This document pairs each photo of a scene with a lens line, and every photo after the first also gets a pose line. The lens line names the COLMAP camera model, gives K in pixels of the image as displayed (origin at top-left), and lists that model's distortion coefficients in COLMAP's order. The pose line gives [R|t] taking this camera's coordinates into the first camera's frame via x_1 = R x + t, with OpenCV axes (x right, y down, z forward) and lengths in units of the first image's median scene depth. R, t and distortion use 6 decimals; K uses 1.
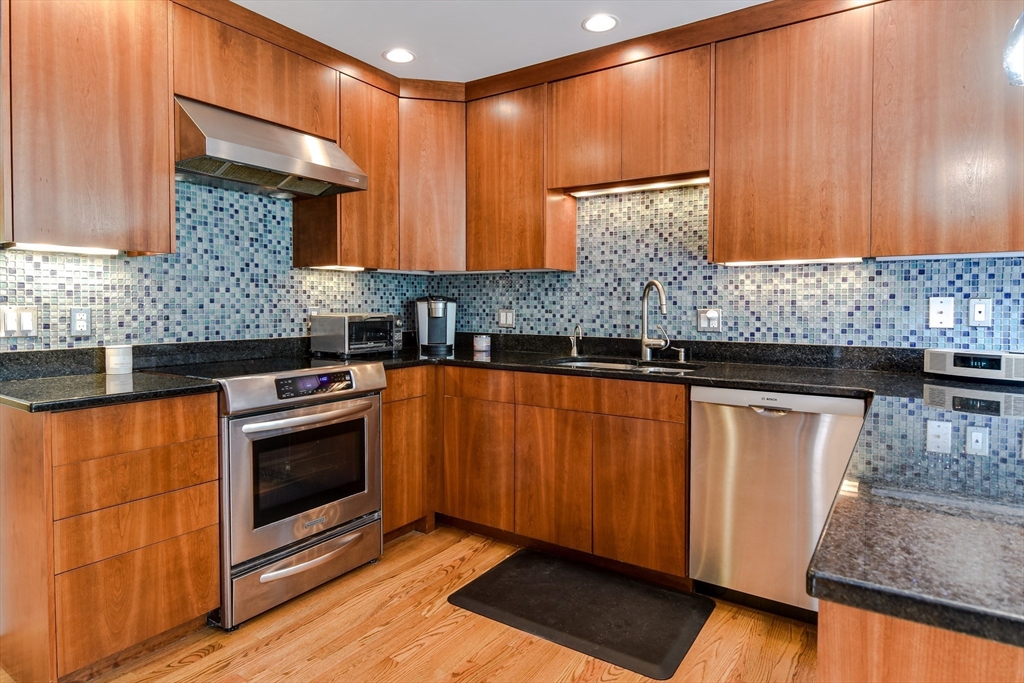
lens RADIAL K [[589.3, 0, 518.5], [0, 589.3, 317.5], [0, 0, 1]] dist [0.001490, -0.007699]
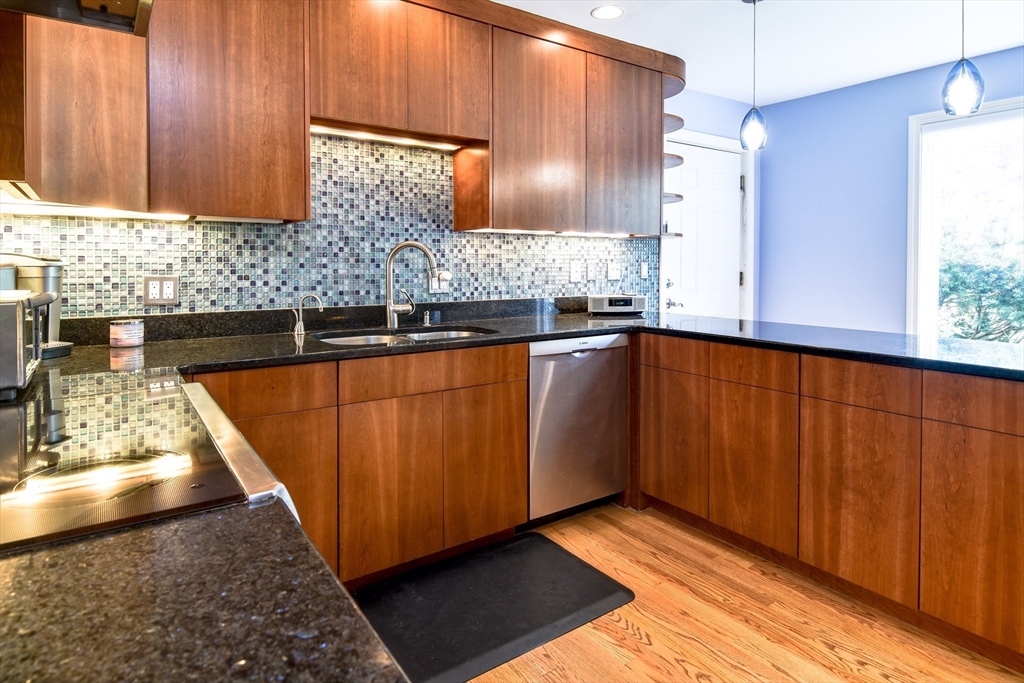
lens RADIAL K [[558.2, 0, 516.0], [0, 558.2, 273.9], [0, 0, 1]] dist [0.001534, -0.006910]
pose [[0.372598, -0.019773, 0.927782, -0.575731], [0.020548, 0.999704, 0.013053, -0.021561], [-0.927765, 0.014200, 0.372894, 0.550669]]
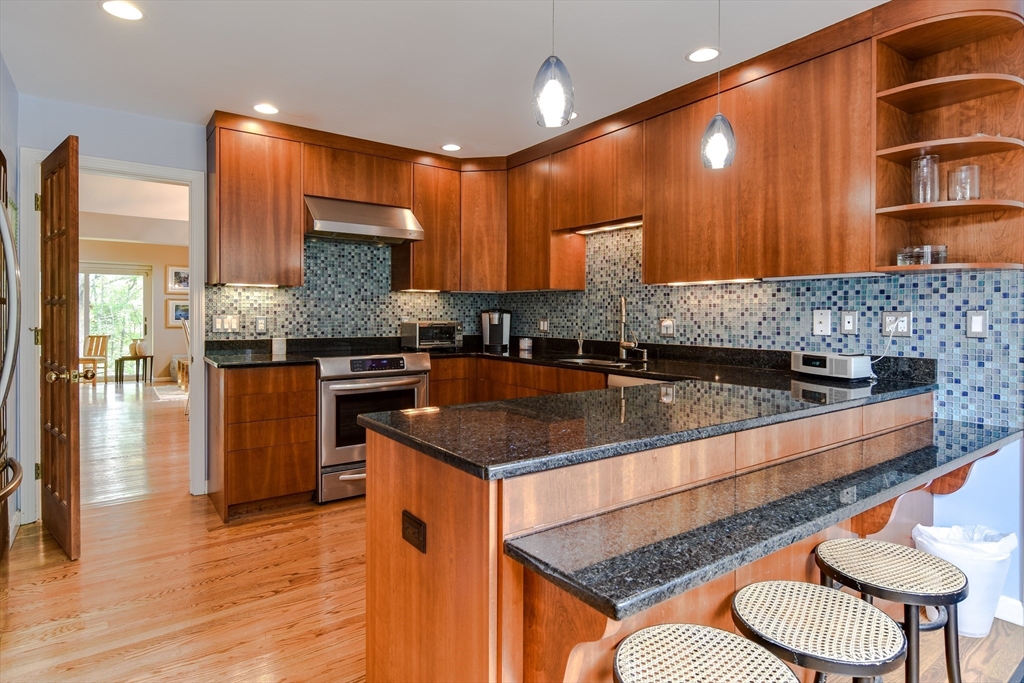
lens RADIAL K [[558.2, 0, 517.9], [0, 558.2, 315.1], [0, 0, 1]] dist [0.001534, -0.006910]
pose [[0.938908, 0.001457, -0.344164, 0.470563], [-0.009083, 0.999748, -0.020545, 0.005012], [0.344047, 0.022416, 0.938685, -0.266691]]
